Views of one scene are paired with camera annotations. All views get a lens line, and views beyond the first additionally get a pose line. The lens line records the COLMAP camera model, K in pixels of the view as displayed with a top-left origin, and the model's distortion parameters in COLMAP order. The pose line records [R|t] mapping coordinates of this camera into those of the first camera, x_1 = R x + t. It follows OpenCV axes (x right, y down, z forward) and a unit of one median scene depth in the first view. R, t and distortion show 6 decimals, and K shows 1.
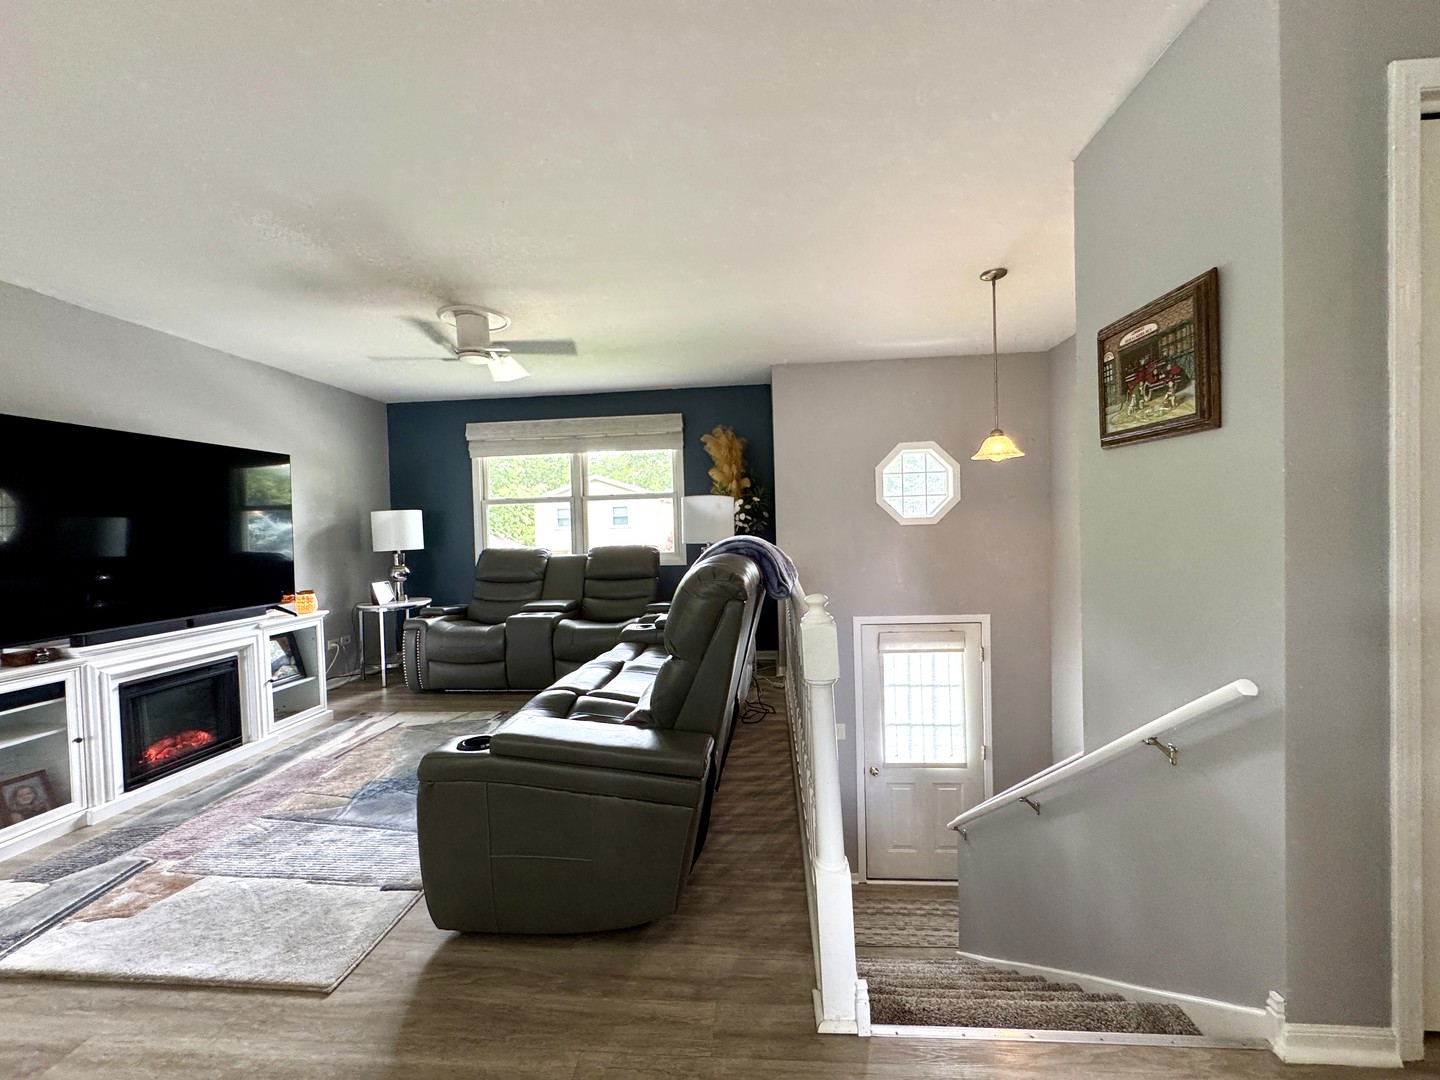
lens RADIAL K [[578.1, 0, 719.1], [0, 578.1, 536.4], [0, 0, 1]] dist [-0.012975, 0.003063]
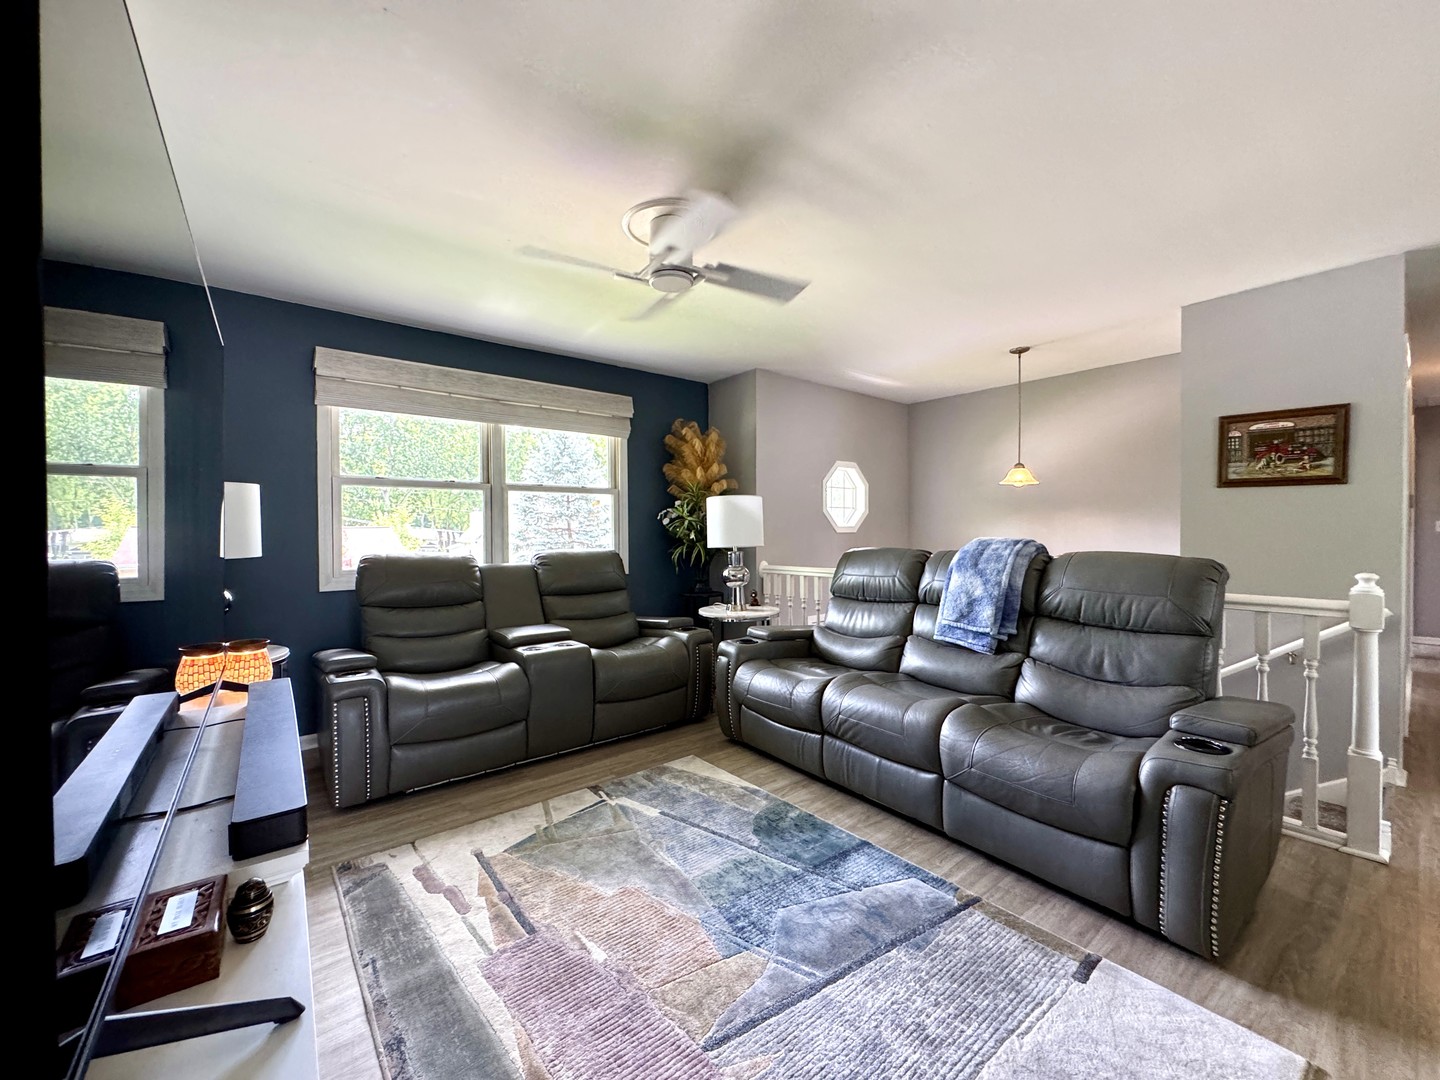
lens RADIAL K [[578.1, 0, 719.1], [0, 578.1, 536.4], [0, 0, 1]] dist [-0.012975, 0.003063]
pose [[0.722764, 0.019749, 0.690813, -0.820266], [-0.004793, 0.999711, -0.023565, 0.020047], [-0.691078, 0.013721, 0.722650, 0.426802]]
